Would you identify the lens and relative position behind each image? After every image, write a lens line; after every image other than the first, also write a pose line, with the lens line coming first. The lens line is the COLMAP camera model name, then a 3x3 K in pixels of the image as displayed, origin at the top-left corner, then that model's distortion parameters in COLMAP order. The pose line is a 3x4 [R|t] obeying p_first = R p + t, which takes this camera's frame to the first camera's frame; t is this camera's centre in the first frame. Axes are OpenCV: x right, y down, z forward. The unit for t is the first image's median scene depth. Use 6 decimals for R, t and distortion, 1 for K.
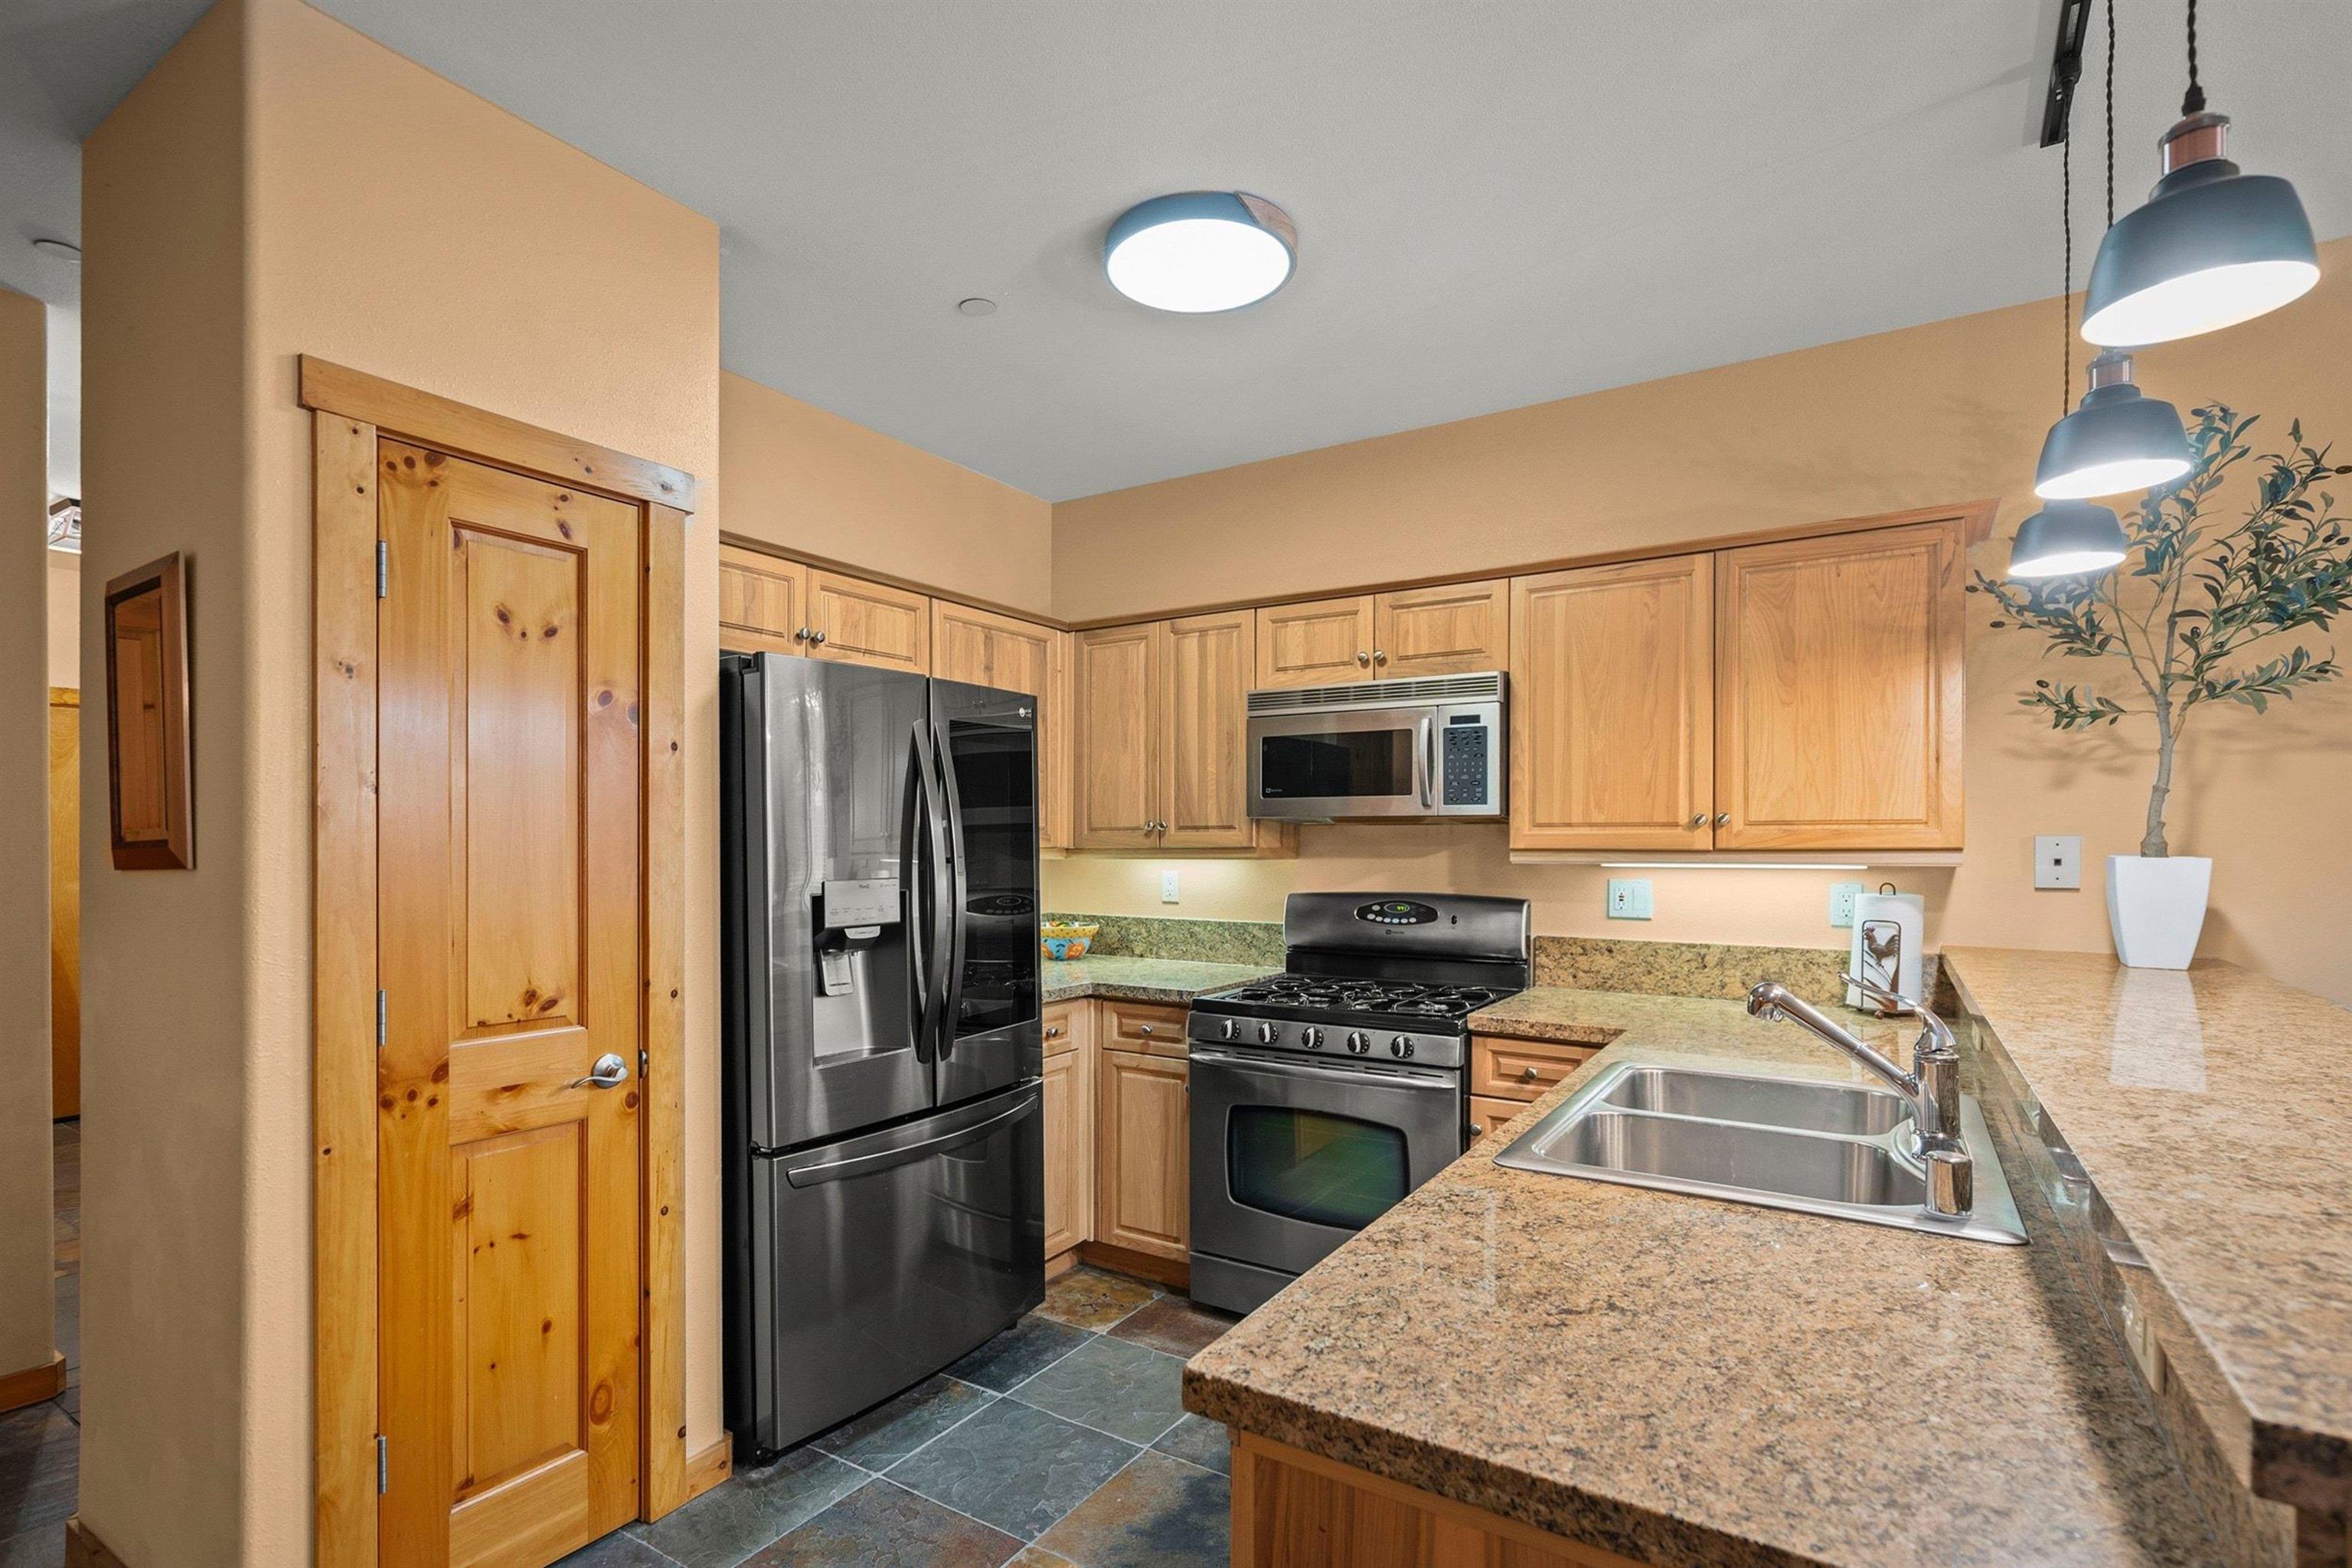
lens RADIAL K [[1100.2, 0, 1179.4], [0, 1100.2, 845.8], [0, 0, 1]] dist [-0.003587, -0.000459]
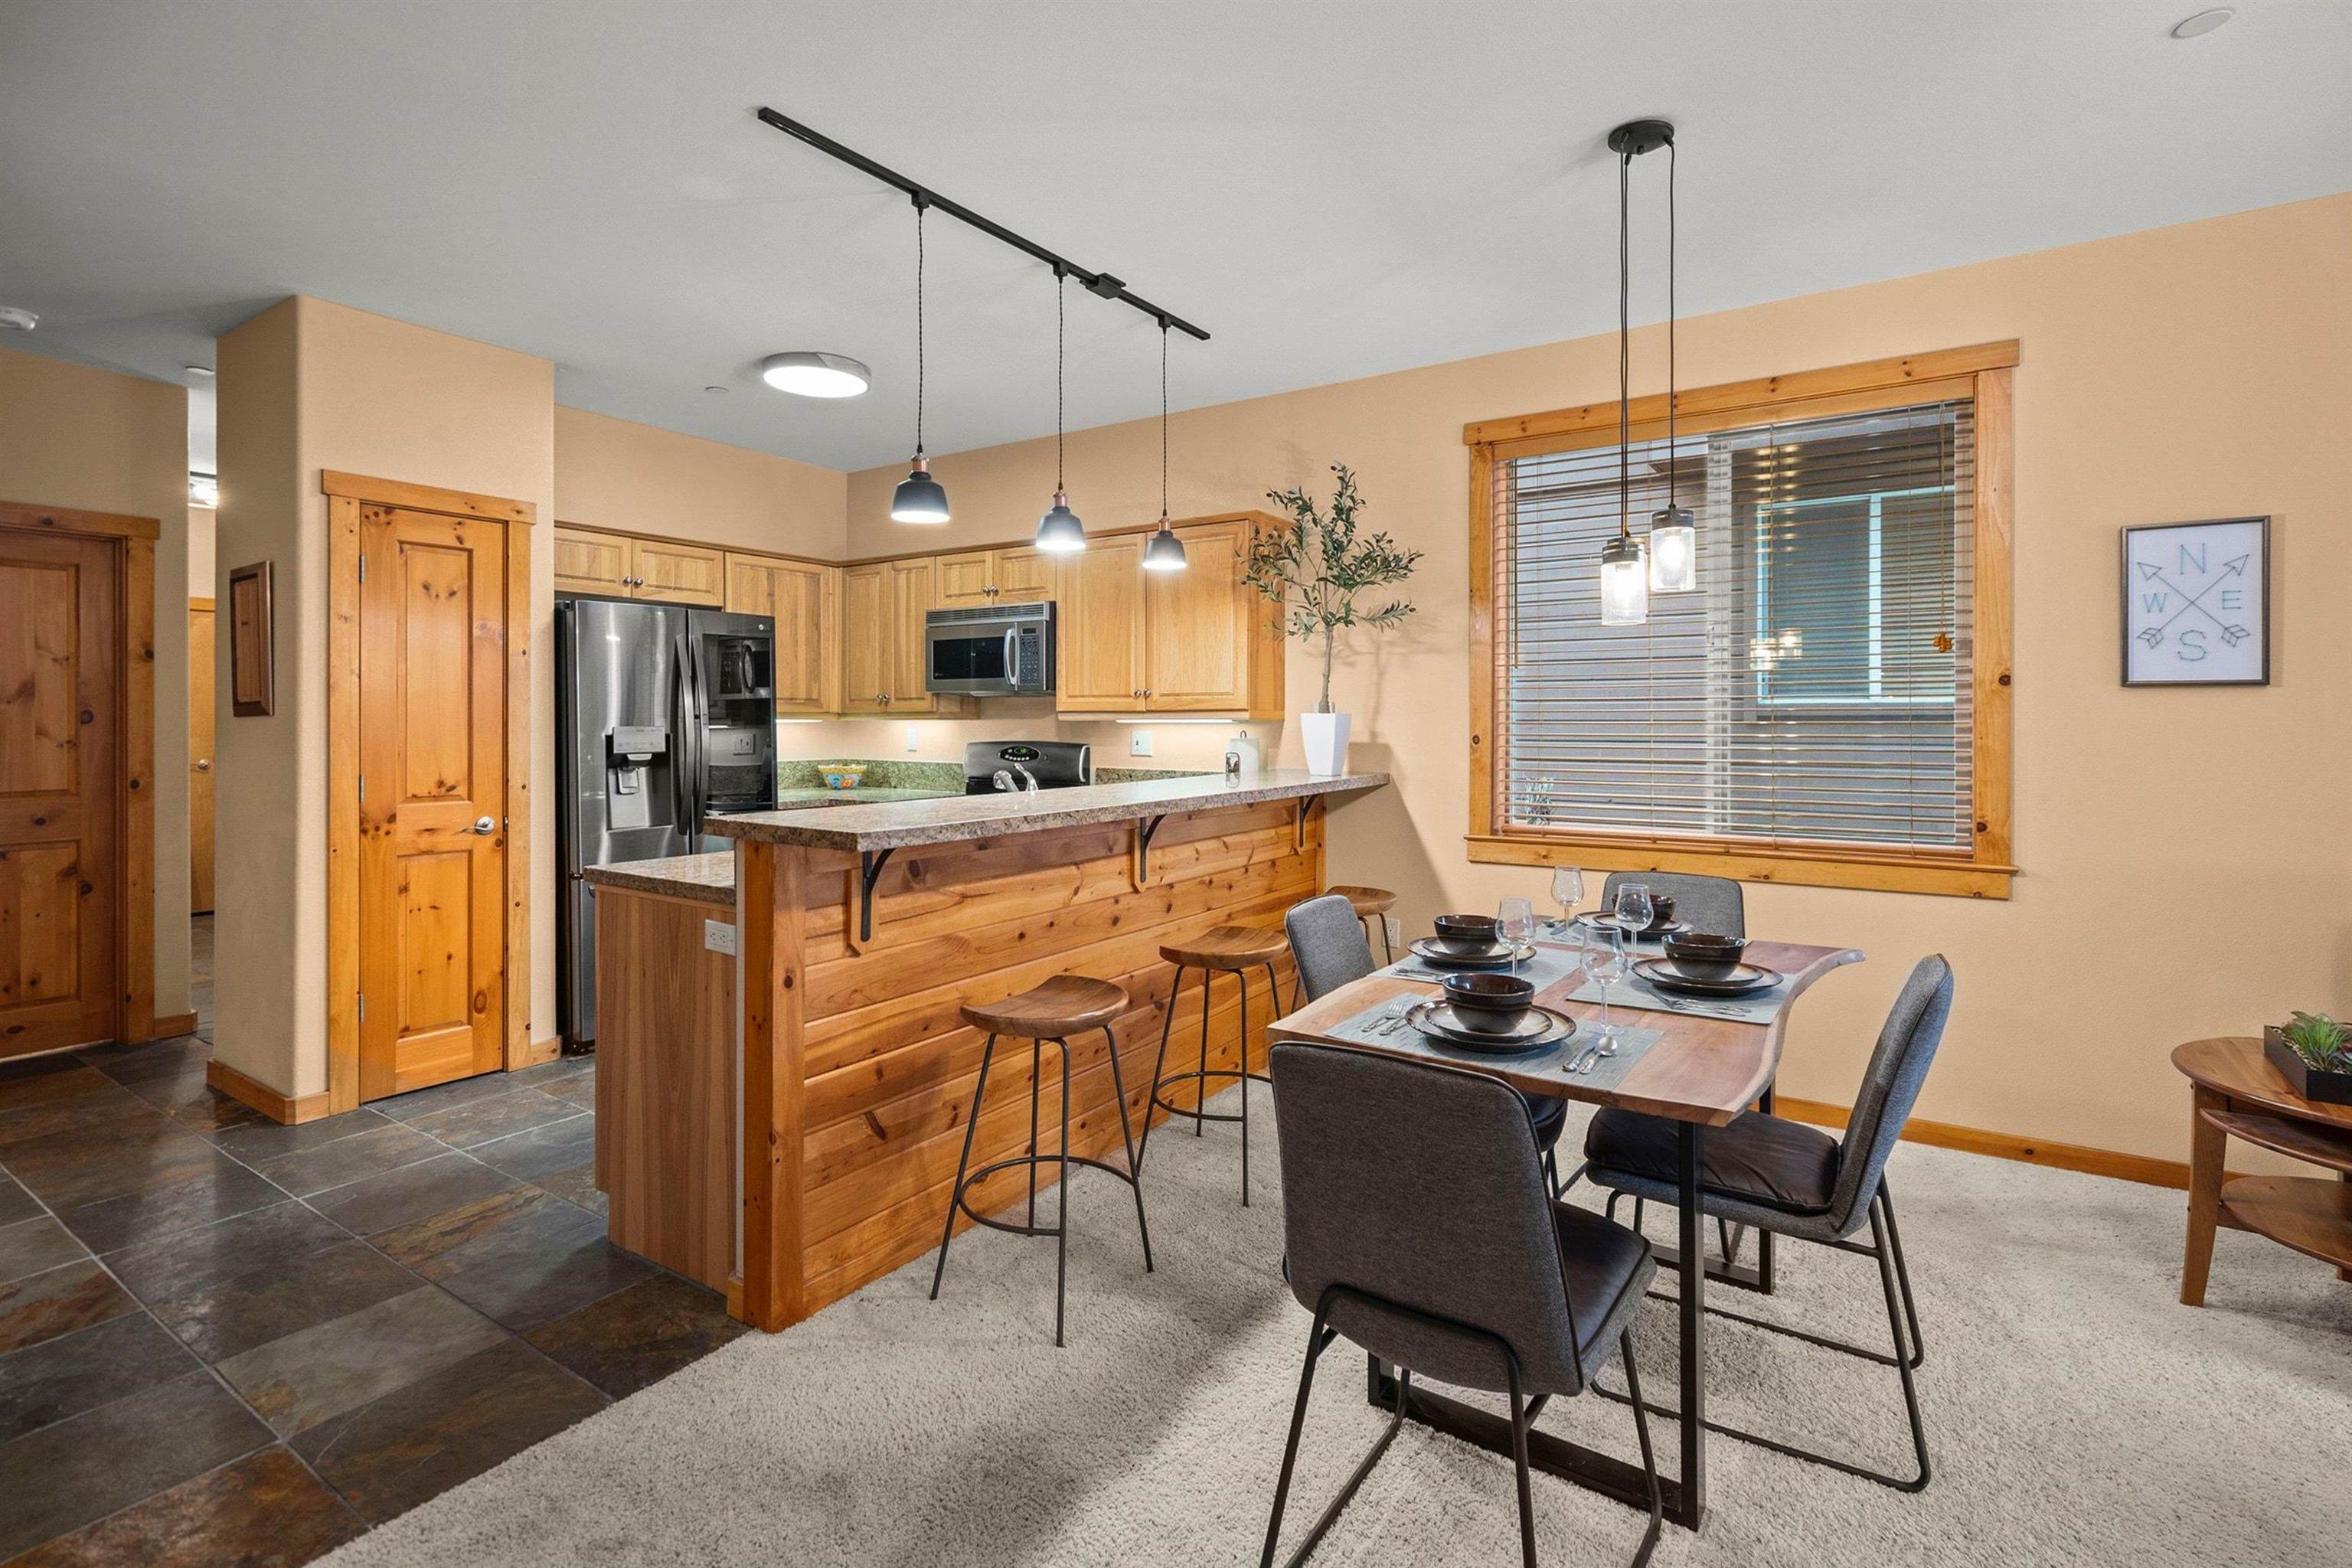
lens RADIAL K [[1100.2, 0, 1170.8], [0, 1100.2, 722.7], [0, 0, 1]] dist [-0.003587, -0.000459]
pose [[0.998919, 0.001651, -0.046451, 0.655134], [-0.001732, 0.999997, -0.001711, 0.026745], [0.046448, 0.001790, 0.998919, -0.728584]]
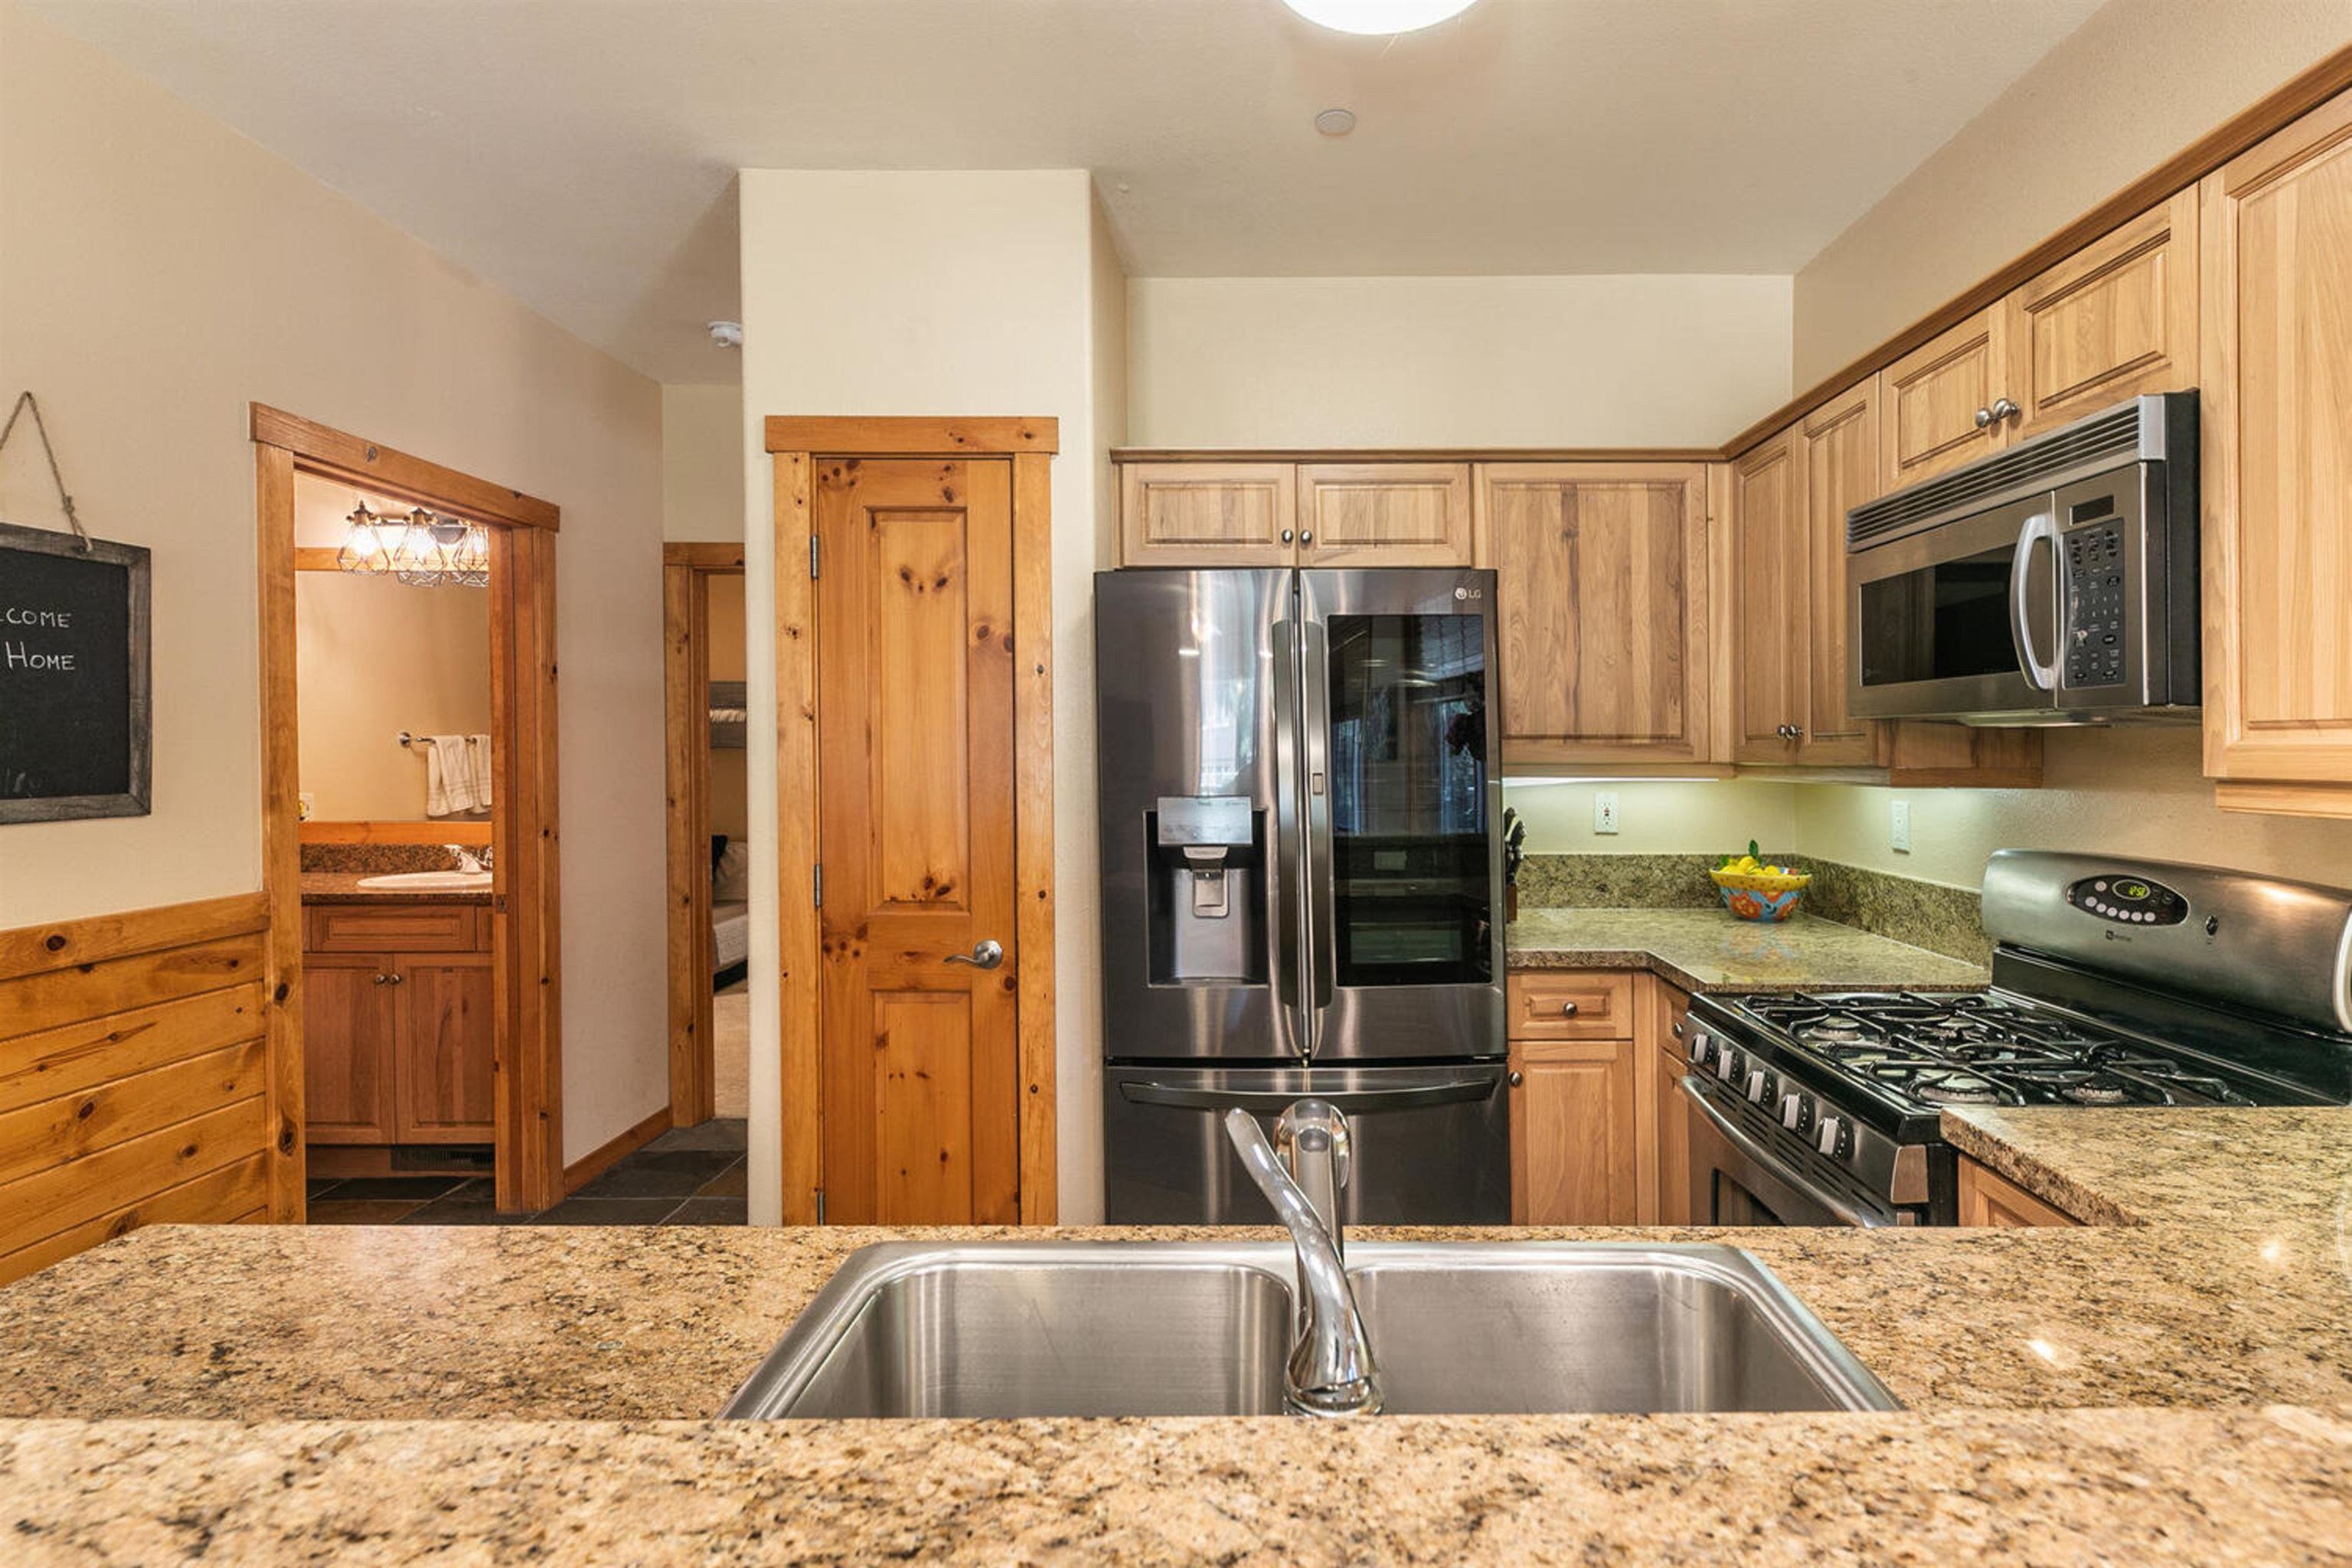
lens RADIAL K [[1203.5, 0, 1229.3], [0, 1203.5, 751.7], [0, 0, 1]] dist [0.003216, 0.000495]
pose [[0.532672, 0.001971, -0.846320, 0.611014], [-0.002989, 0.999995, 0.000447, -0.008415], [0.846317, 0.002292, 0.532675, 0.479359]]
